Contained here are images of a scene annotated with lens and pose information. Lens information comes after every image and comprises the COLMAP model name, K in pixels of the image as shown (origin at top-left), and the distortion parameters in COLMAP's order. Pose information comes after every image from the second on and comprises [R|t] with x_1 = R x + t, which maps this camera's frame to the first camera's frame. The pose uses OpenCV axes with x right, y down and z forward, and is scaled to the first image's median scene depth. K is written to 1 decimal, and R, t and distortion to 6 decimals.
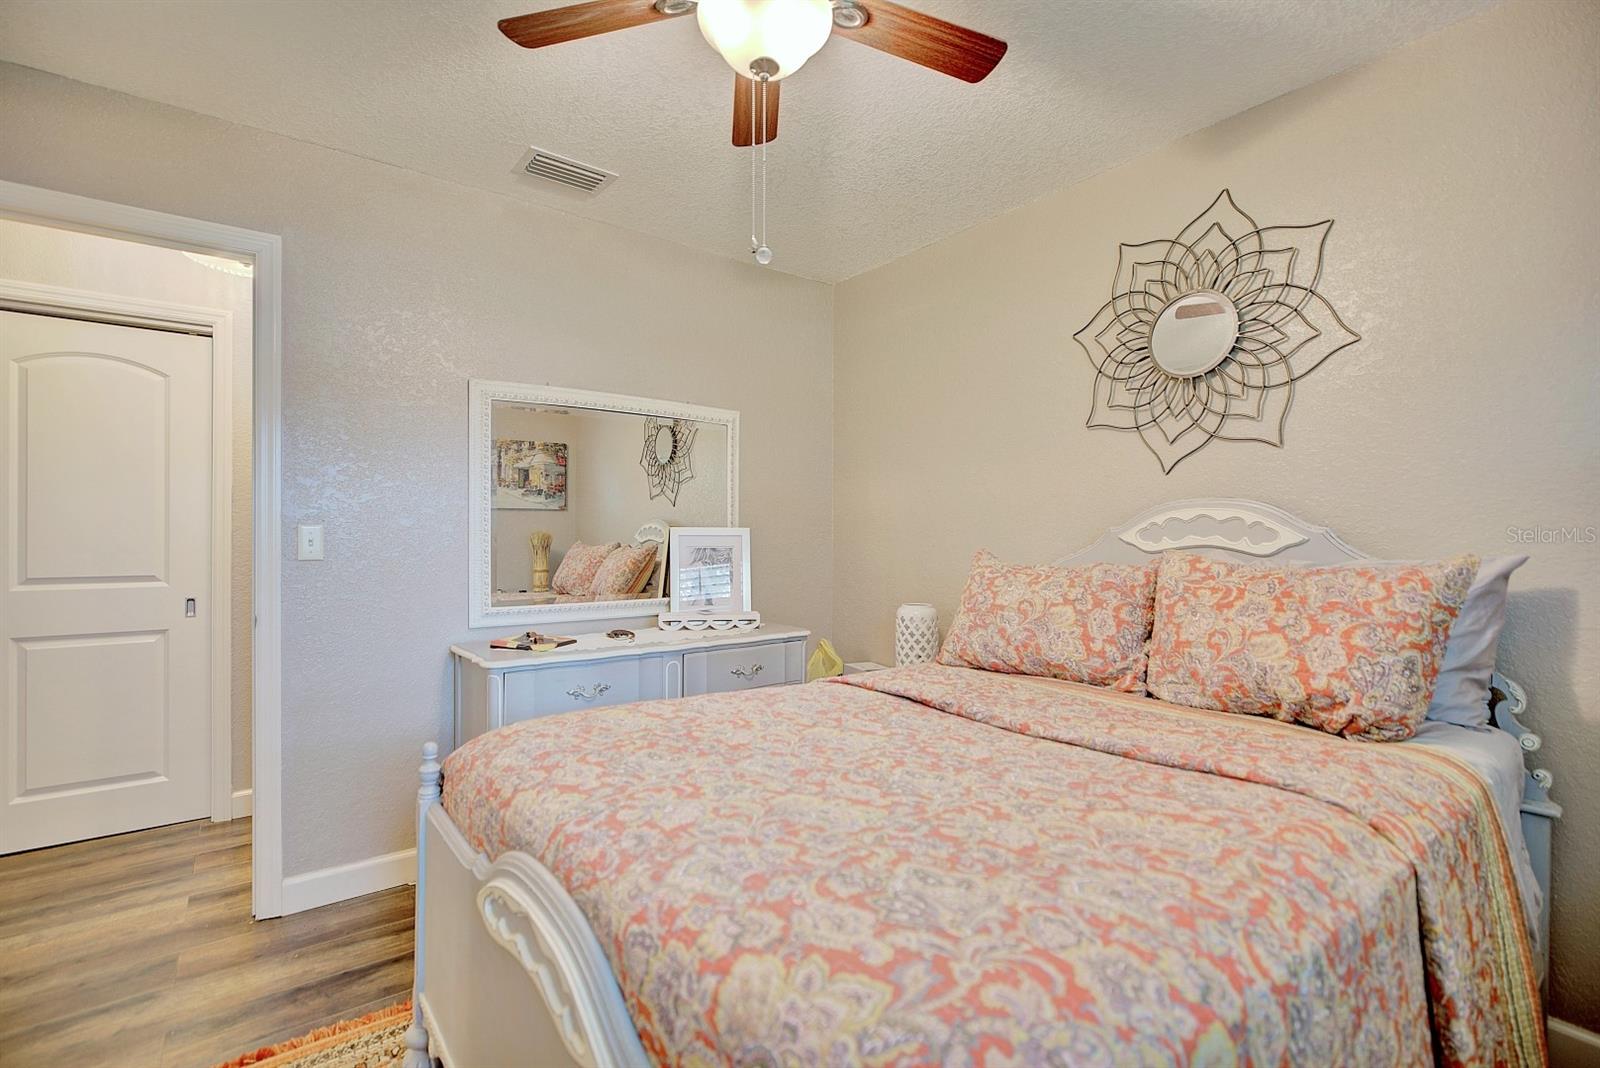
lens RADIAL K [[728.3, 0, 800.0], [0, 728.3, 534.0], [0, 0, 1]] dist [-0.001074, -0.000490]
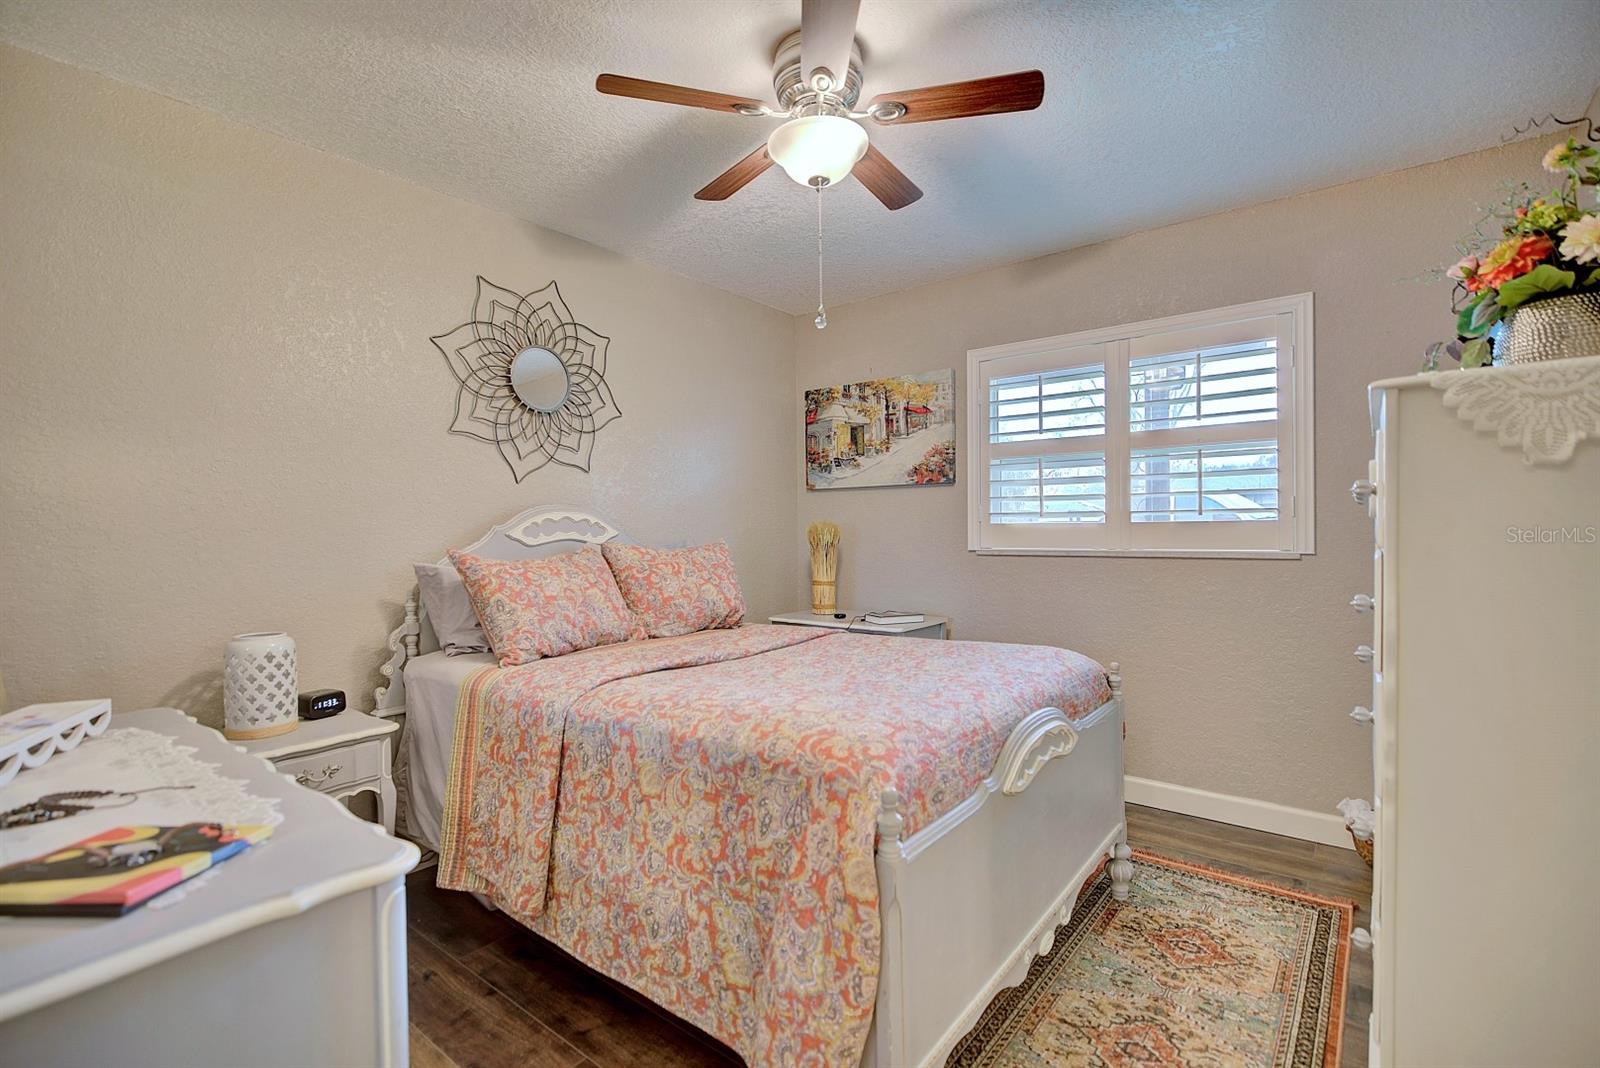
lens RADIAL K [[728.3, 0, 800.0], [0, 728.3, 534.0], [0, 0, 1]] dist [-0.001074, -0.000490]
pose [[-0.226322, -0.012523, 0.973972, -0.903524], [0.008958, 0.999848, 0.014937, -0.010640], [-0.974011, 0.012105, -0.226175, 0.895417]]
